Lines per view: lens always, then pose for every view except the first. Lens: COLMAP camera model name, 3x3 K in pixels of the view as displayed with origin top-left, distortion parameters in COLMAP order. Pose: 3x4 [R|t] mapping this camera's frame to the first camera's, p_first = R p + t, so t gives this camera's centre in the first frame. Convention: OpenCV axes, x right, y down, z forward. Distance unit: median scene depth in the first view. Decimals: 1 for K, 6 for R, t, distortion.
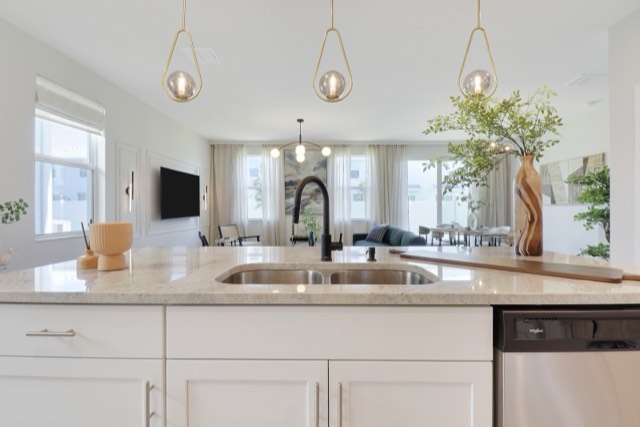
lens RADIAL K [[302.7, 0, 321.2], [0, 302.7, 213.6], [0, 0, 1]] dist [-0.005680, -0.010514]
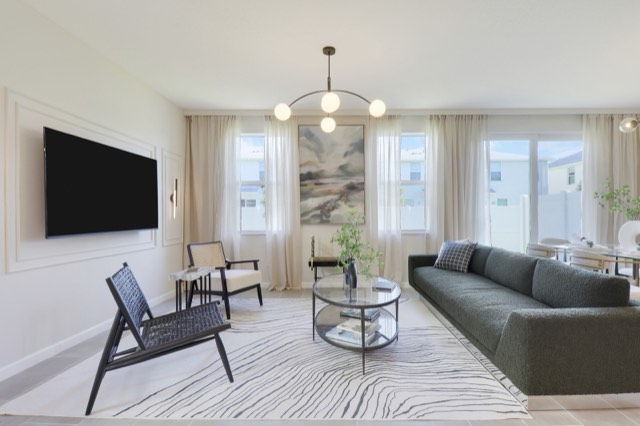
lens RADIAL K [[302.7, 0, 335.7], [0, 302.7, 221.6], [0, 0, 1]] dist [-0.005680, -0.010514]
pose [[0.999986, -0.005214, 0.000877, -0.051759], [0.005213, 0.999986, 0.000681, -0.002870], [-0.000880, -0.000676, 0.999999, 0.408447]]
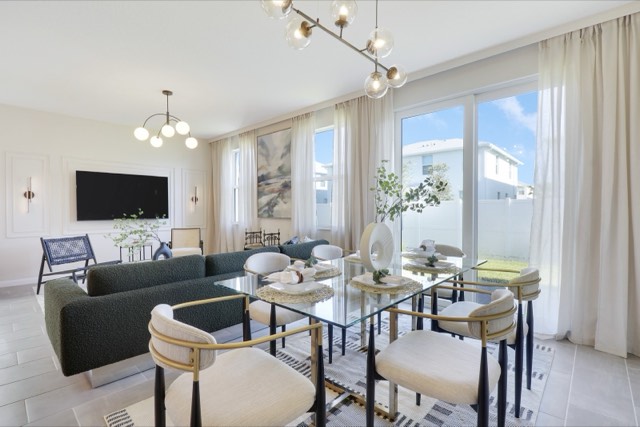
lens RADIAL K [[297.9, 0, 324.0], [0, 297.9, 215.6], [0, 0, 1]] dist [-0.012684, -0.002807]
pose [[0.747762, 0.011355, -0.663870, 0.619908], [-0.010999, 0.999928, 0.004714, -0.009901], [0.663876, 0.003778, 0.747833, 0.621879]]
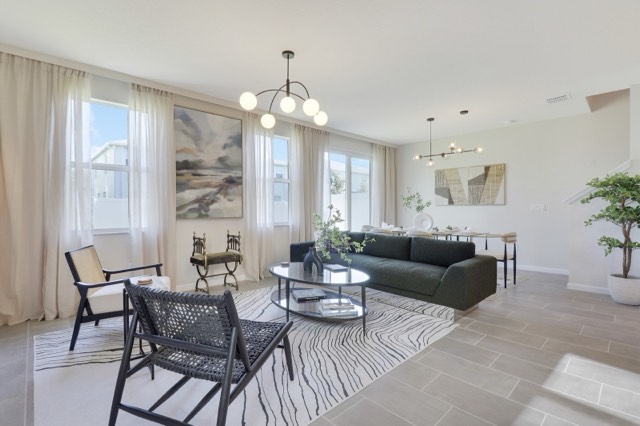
lens RADIAL K [[297.9, 0, 317.2], [0, 297.9, 214.4], [0, 0, 1]] dist [-0.012684, -0.002807]
pose [[0.726001, -0.013589, 0.687559, -0.361744], [0.013824, 0.999891, 0.005164, -0.006357], [-0.687555, 0.005756, 0.726110, 0.488224]]
